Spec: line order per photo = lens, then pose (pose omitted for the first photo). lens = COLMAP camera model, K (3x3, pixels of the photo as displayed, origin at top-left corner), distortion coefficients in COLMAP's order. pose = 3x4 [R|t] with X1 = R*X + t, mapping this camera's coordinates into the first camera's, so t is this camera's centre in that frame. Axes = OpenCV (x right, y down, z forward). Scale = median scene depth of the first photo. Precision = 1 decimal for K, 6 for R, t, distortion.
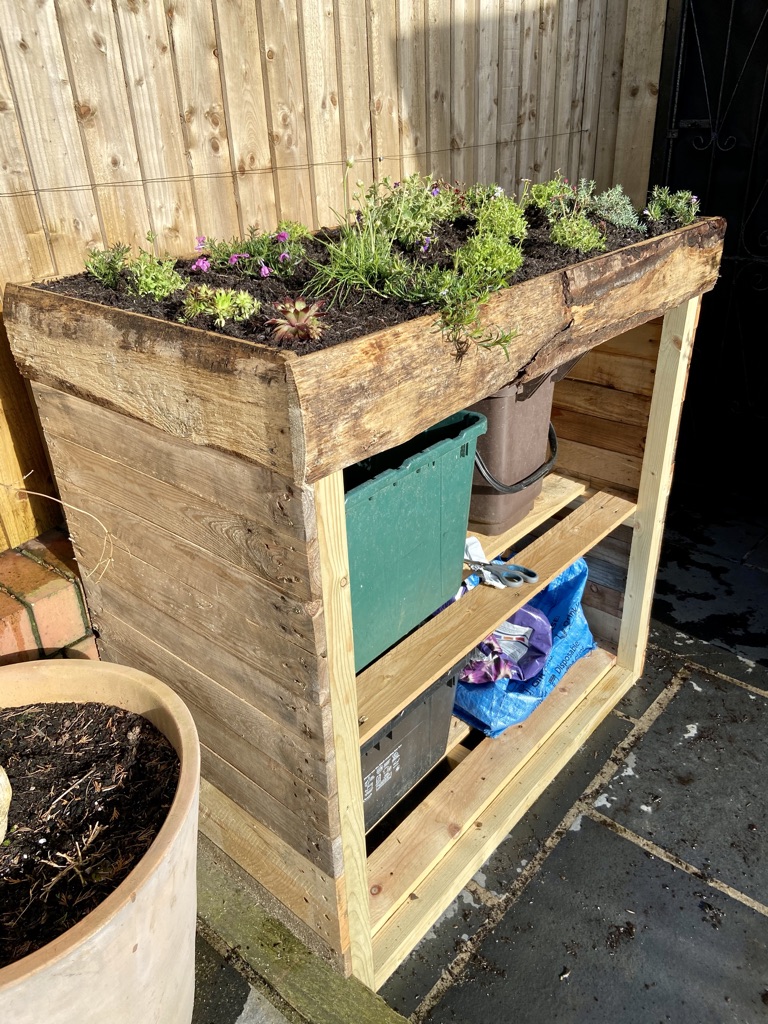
lens RADIAL K [[773.9, 0, 391.8], [0, 773.9, 510.4], [0, 0, 1]] dist [0.122849, -0.164030]
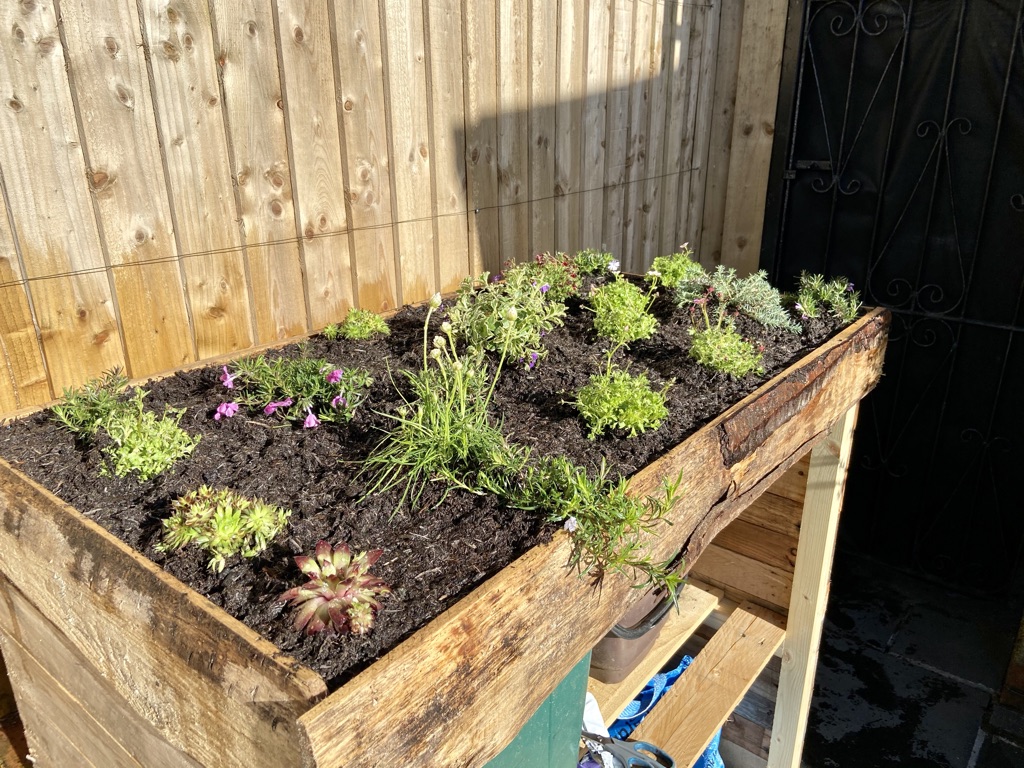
lens RADIAL K [[773.9, 0, 512.0], [0, 773.9, 384.0], [0, 0, 1]] dist [0.122849, -0.164030]
pose [[0.999213, 0.016258, 0.036182, -0.003349], [-0.011600, 0.992036, -0.125416, -0.175197], [-0.037933, 0.124897, 0.991444, 0.193534]]
